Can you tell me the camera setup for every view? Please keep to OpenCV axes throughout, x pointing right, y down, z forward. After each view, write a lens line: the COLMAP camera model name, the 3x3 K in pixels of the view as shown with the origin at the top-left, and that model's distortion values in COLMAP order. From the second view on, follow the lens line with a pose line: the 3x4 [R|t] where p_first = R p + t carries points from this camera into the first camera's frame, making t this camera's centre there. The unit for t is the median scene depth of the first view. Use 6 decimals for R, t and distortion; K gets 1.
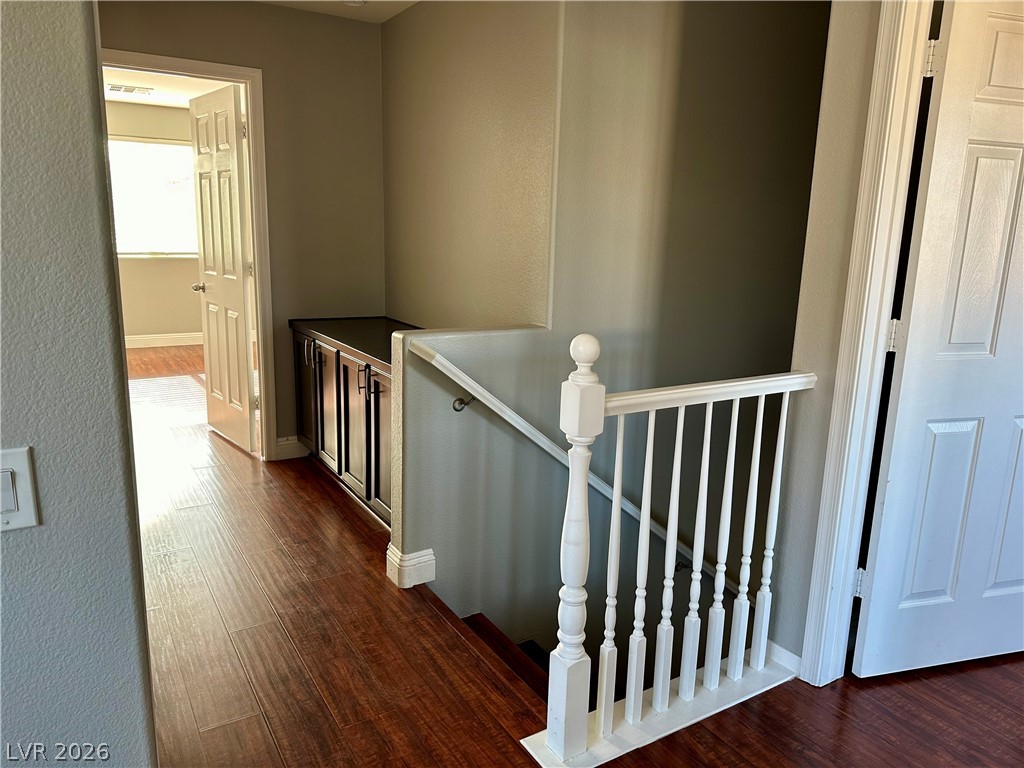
lens RADIAL K [[726.3, 0, 516.4], [0, 726.3, 383.1], [0, 0, 1]] dist [0.062950, -0.066313]
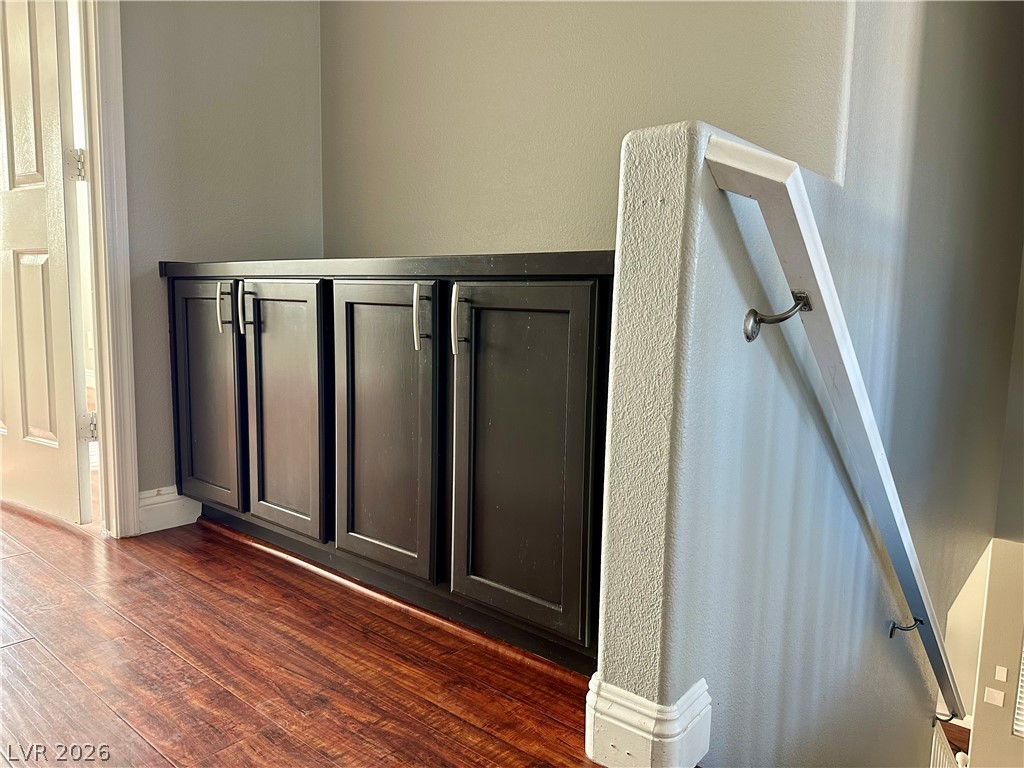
lens RADIAL K [[726.3, 0, 507.1], [0, 726.3, 381.6], [0, 0, 1]] dist [0.062950, -0.066313]
pose [[0.953789, -0.050110, 0.296269, -0.231527], [0.074681, 0.994590, -0.072201, 0.055434], [-0.291048, 0.090990, 0.952372, 0.422077]]
